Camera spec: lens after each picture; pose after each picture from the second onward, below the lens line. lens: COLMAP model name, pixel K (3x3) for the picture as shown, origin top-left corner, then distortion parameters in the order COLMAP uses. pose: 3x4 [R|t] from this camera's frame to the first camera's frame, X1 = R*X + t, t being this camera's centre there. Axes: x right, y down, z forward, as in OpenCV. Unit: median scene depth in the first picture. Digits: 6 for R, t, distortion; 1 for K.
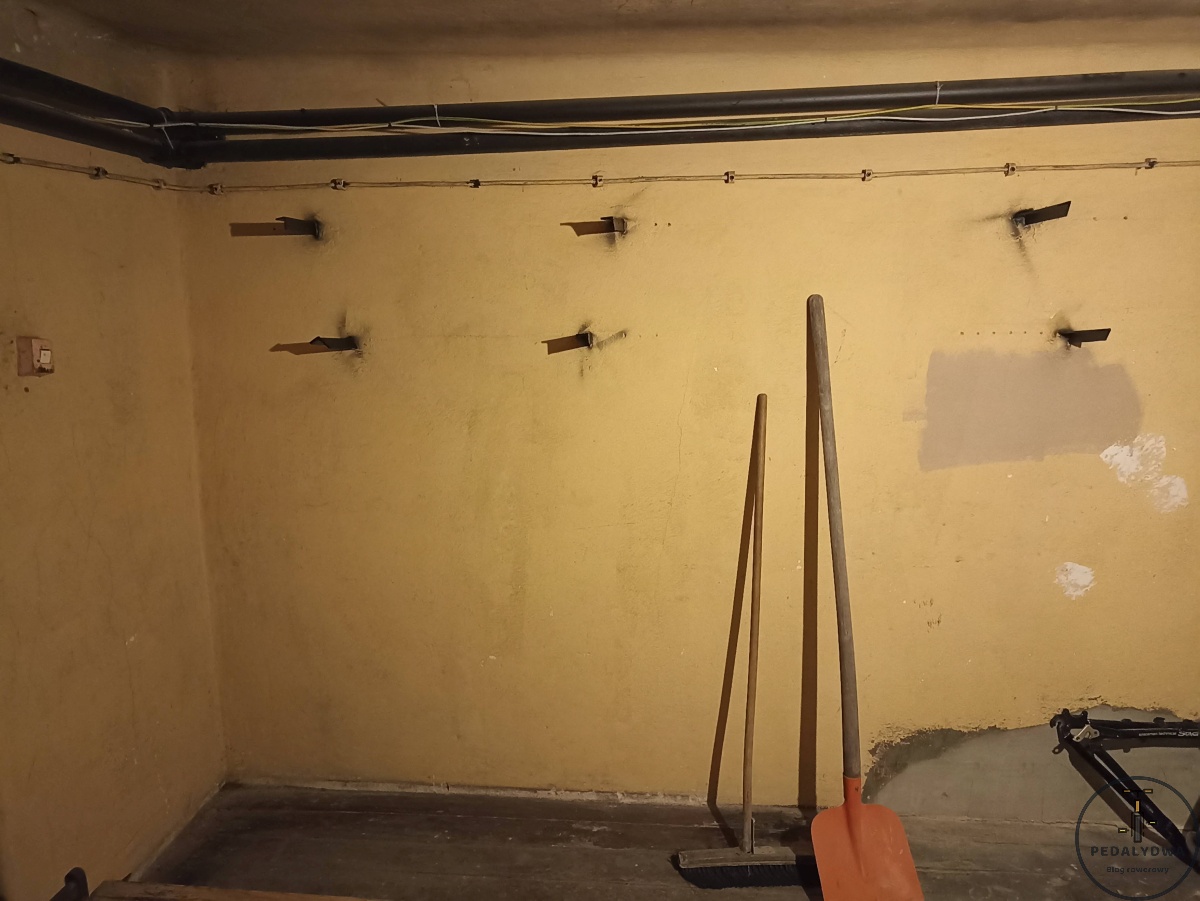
lens RADIAL K [[940.3, 0, 595.1], [0, 940.3, 482.6], [0, 0, 1]] dist [0.000744, 0.000162]
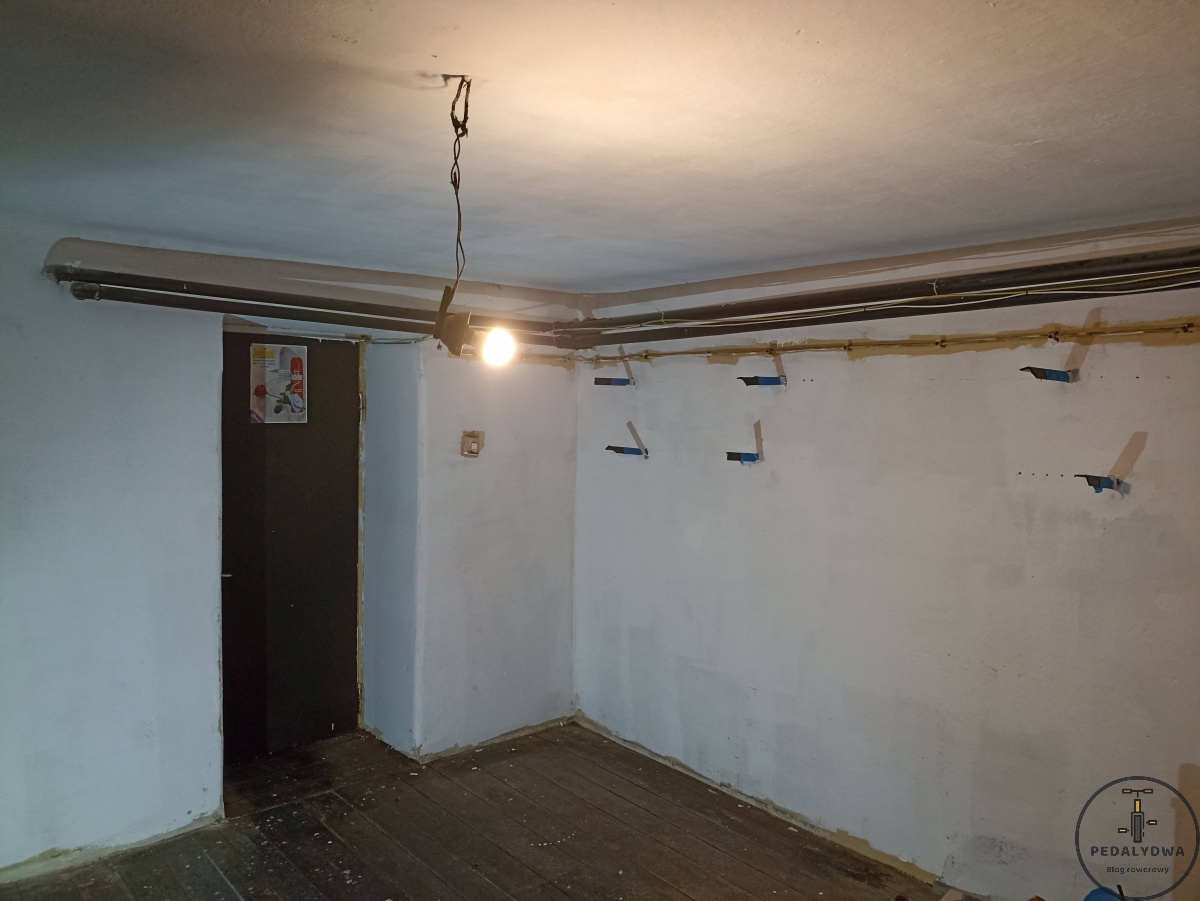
lens RADIAL K [[940.3, 0, 595.1], [0, 940.3, 482.6], [0, 0, 1]] dist [0.000744, 0.000162]
pose [[0.690105, 0.081338, -0.719124, 0.891765], [-0.181009, 0.981481, -0.062692, 0.019964], [0.700707, 0.173431, 0.692048, -0.172490]]
